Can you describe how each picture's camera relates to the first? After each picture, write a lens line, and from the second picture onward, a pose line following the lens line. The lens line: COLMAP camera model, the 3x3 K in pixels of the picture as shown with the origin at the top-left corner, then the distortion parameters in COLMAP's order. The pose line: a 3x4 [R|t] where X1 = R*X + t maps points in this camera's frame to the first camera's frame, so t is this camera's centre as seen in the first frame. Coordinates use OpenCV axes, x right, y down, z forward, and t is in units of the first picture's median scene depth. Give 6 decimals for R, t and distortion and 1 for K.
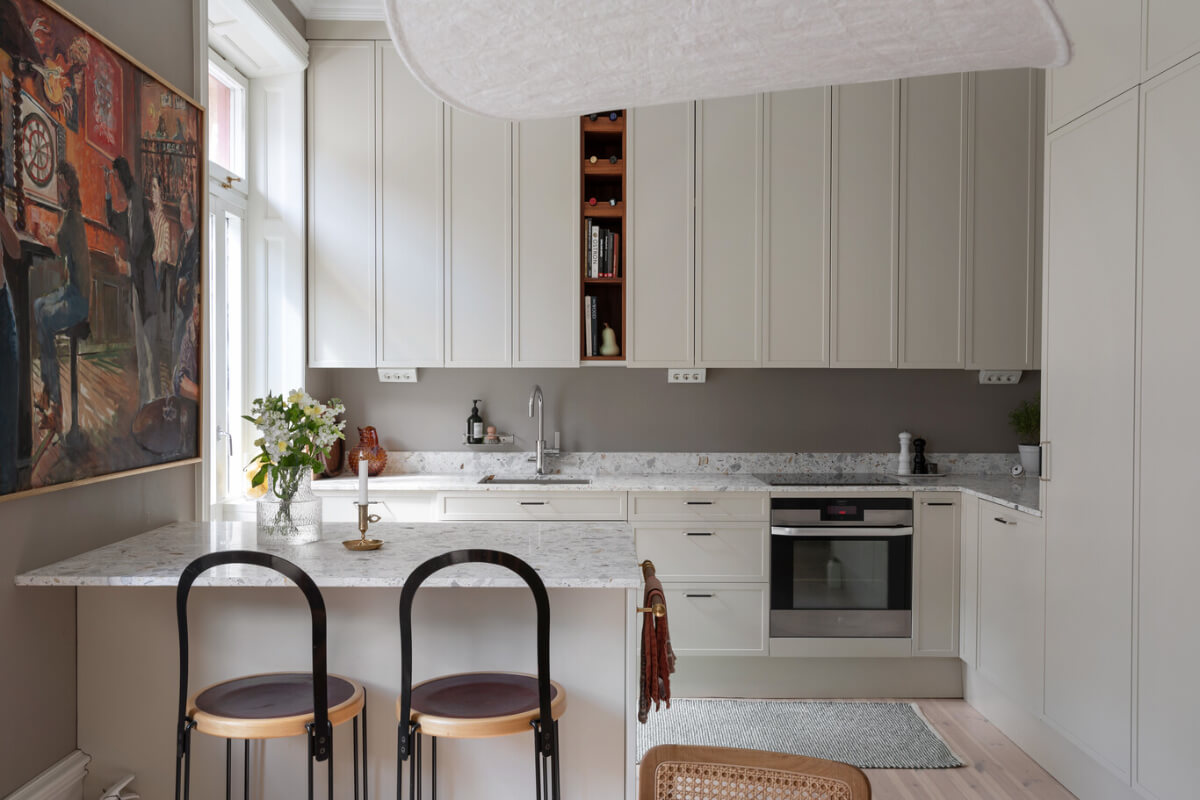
lens RADIAL K [[1050.3, 0, 608.6], [0, 1050.3, 400.6], [0, 0, 1]] dist [0.004444, 0.009619]
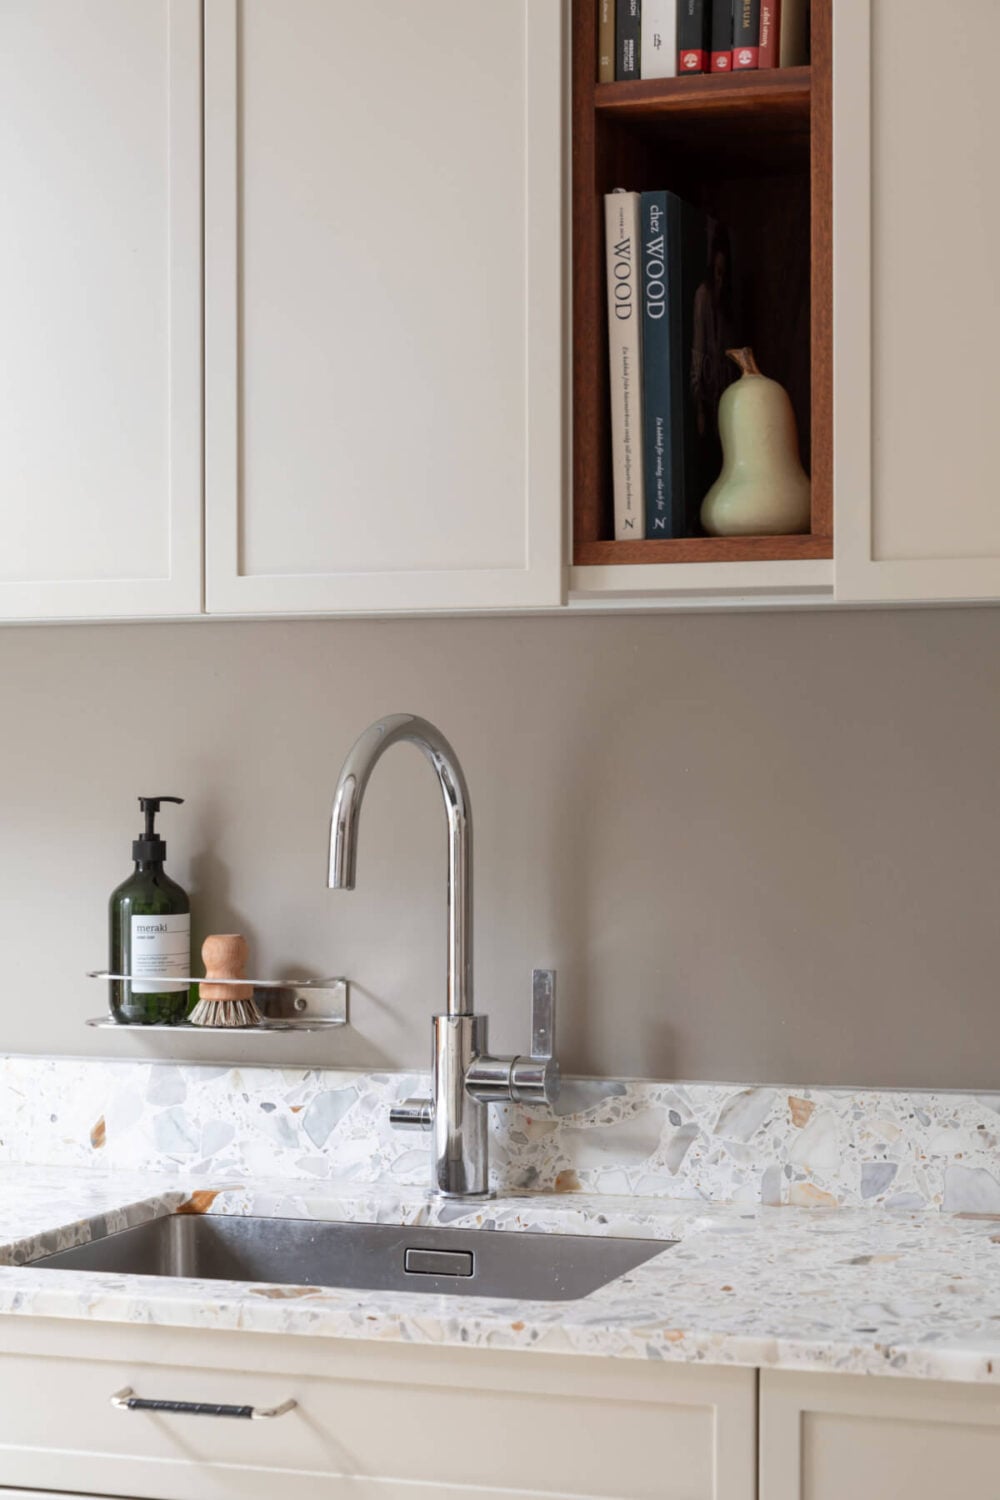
lens RADIAL K [[2876.6, 0, 500.0], [0, 2876.6, 804.7], [0, 0, 1]] dist [0.028260, 0.009708]
pose [[0.942253, 0.000829, -0.334902, 0.125979], [-0.003192, 0.999974, -0.006505, 0.004423], [0.334887, 0.007198, 0.942231, 0.576715]]
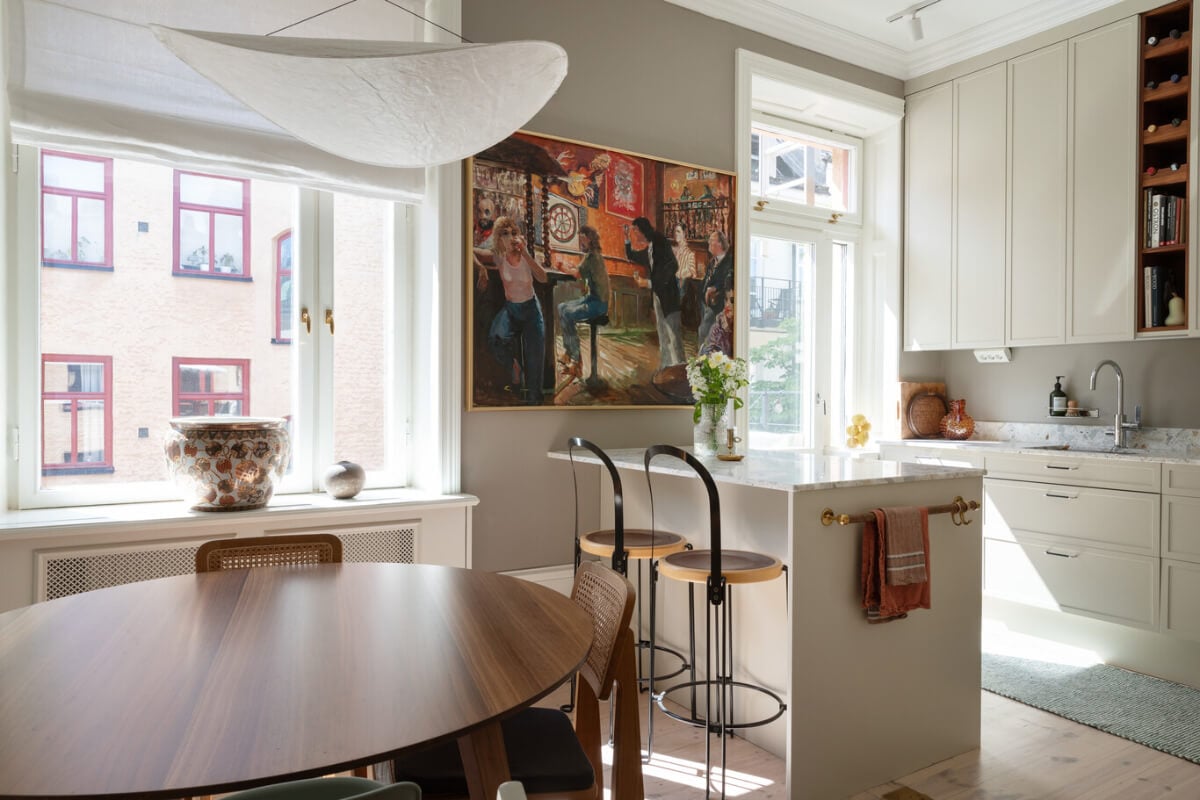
lens RADIAL K [[824.4, 0, 590.7], [0, 824.4, 401.8], [0, 0, 1]] dist [-0.001828, -0.003093]
pose [[0.526205, 0.007699, -0.850323, 0.383713], [-0.019900, 0.999797, -0.003263, 0.042674], [0.850125, 0.018638, 0.526252, 0.154025]]
